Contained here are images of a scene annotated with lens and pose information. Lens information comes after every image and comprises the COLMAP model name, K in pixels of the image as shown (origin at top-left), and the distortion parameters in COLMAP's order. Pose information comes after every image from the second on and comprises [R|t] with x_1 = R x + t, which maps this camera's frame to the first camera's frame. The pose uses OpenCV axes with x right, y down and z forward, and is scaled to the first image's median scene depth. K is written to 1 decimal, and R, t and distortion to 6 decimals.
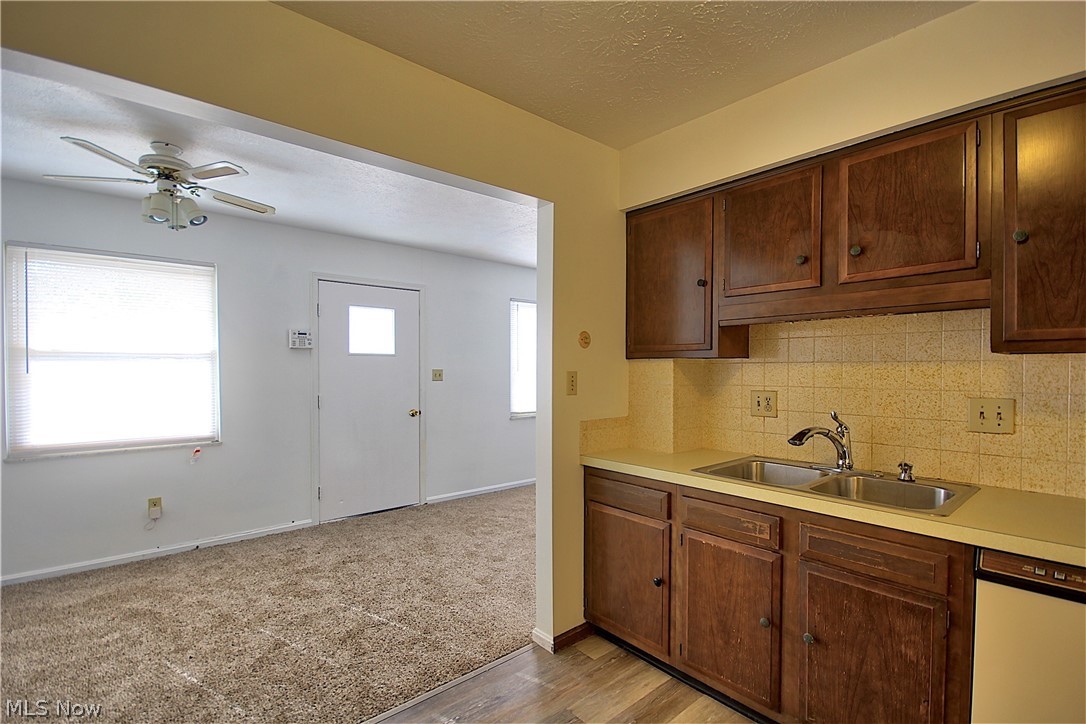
lens RADIAL K [[502.3, 0, 544.4], [0, 502.3, 368.7], [0, 0, 1]] dist [-0.005128, -0.010162]
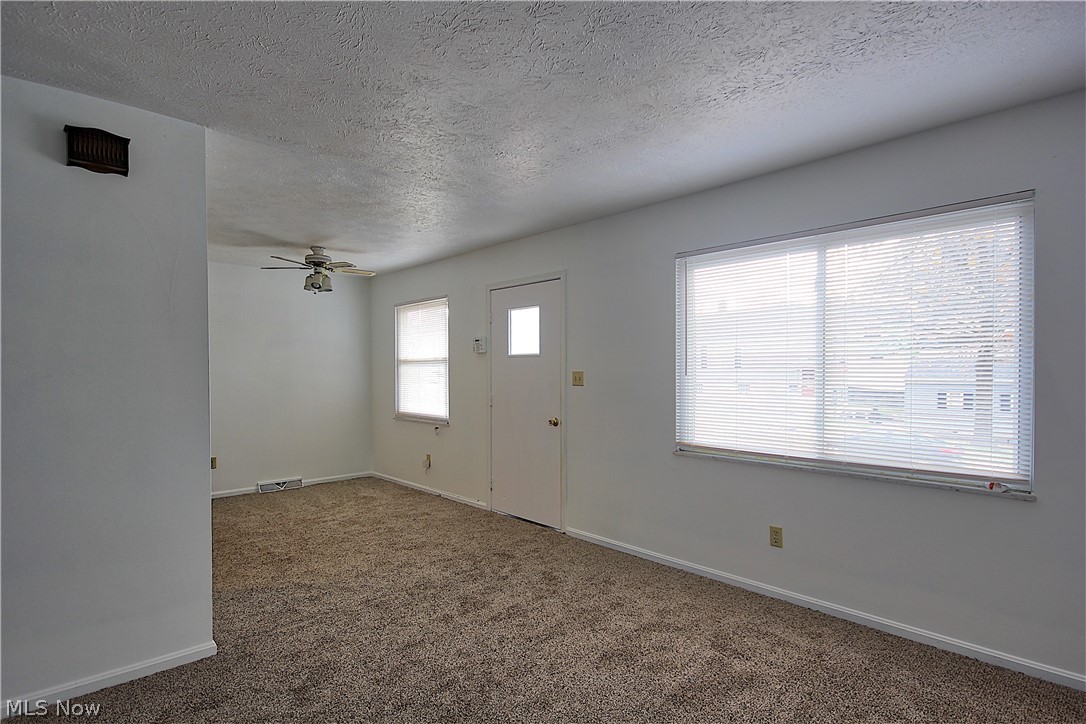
lens RADIAL K [[559.7, 0, 539.9], [0, 559.7, 367.9], [0, 0, 1]] dist [-0.005826, -0.000899]
pose [[0.018467, -0.002518, -0.999826, 0.895838], [0.001988, 0.999995, -0.002482, -0.003042], [0.999827, -0.001941, 0.018472, 1.228762]]
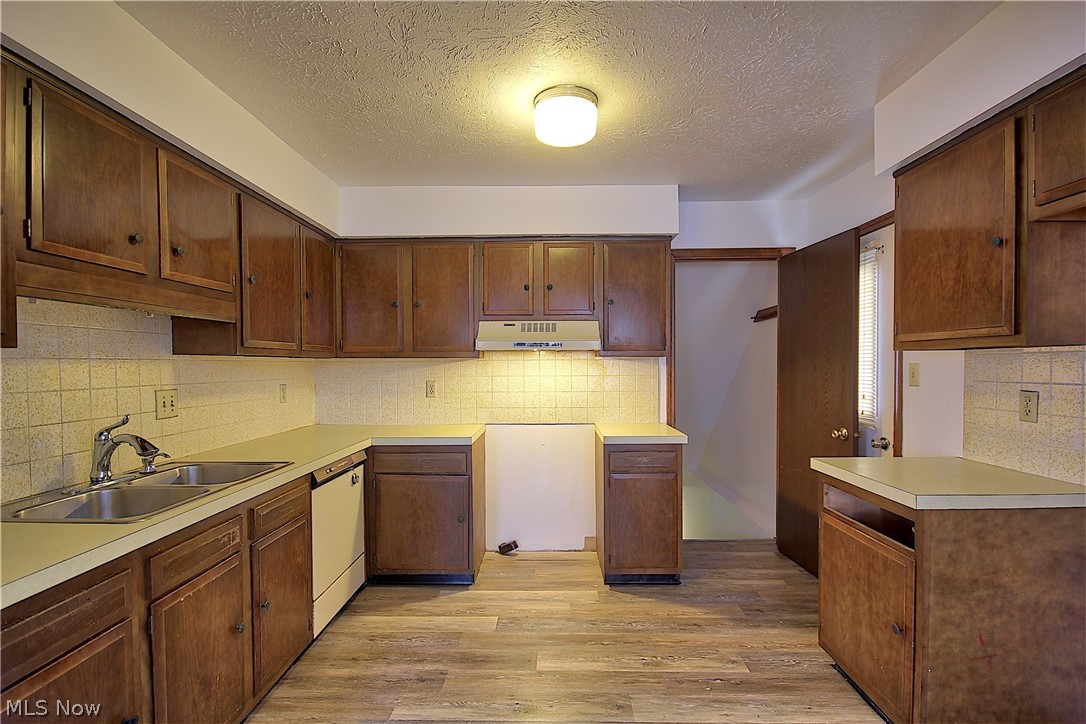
lens RADIAL K [[502.3, 0, 539.9], [0, 502.3, 365.9], [0, 0, 1]] dist [-0.005128, -0.010162]
pose [[-0.748607, 0.002366, 0.663010, -0.298799], [0.007229, 0.999963, 0.004594, 0.000225], [-0.662975, 0.008232, -0.748597, 0.632407]]
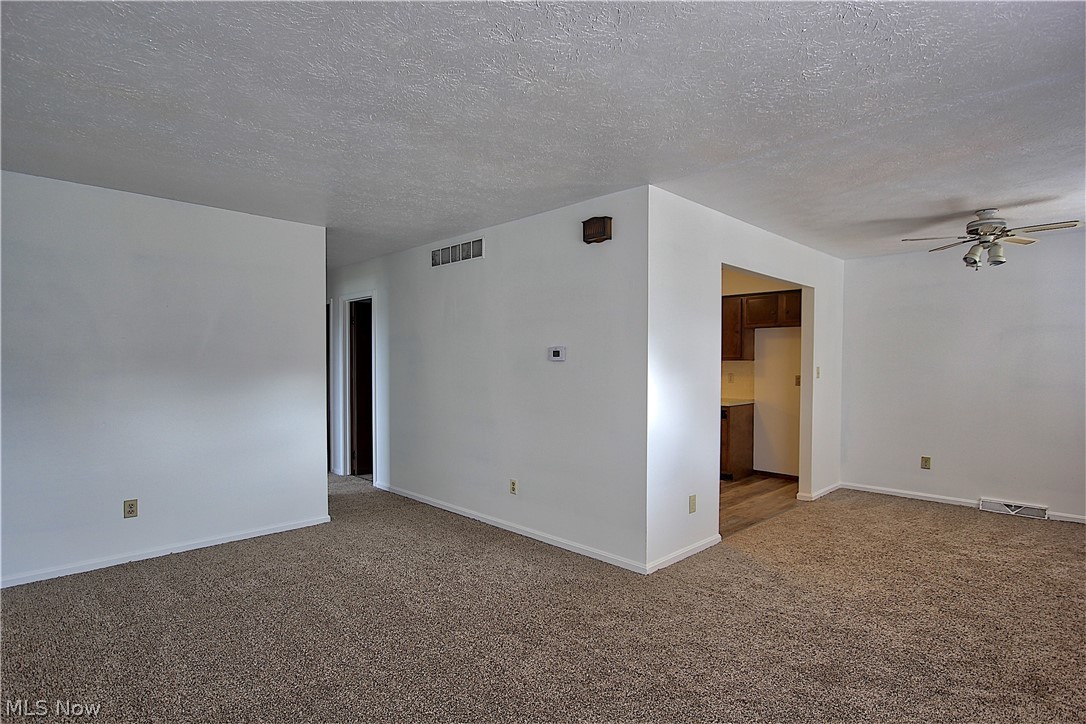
lens RADIAL K [[559.7, 0, 543.9], [0, 559.7, 363.7], [0, 0, 1]] dist [-0.005826, -0.000899]
pose [[-0.998908, -0.005266, -0.046429, 0.386248], [-0.005412, 0.999981, 0.003027, -0.004916], [0.046412, 0.003275, -0.998917, 1.790346]]
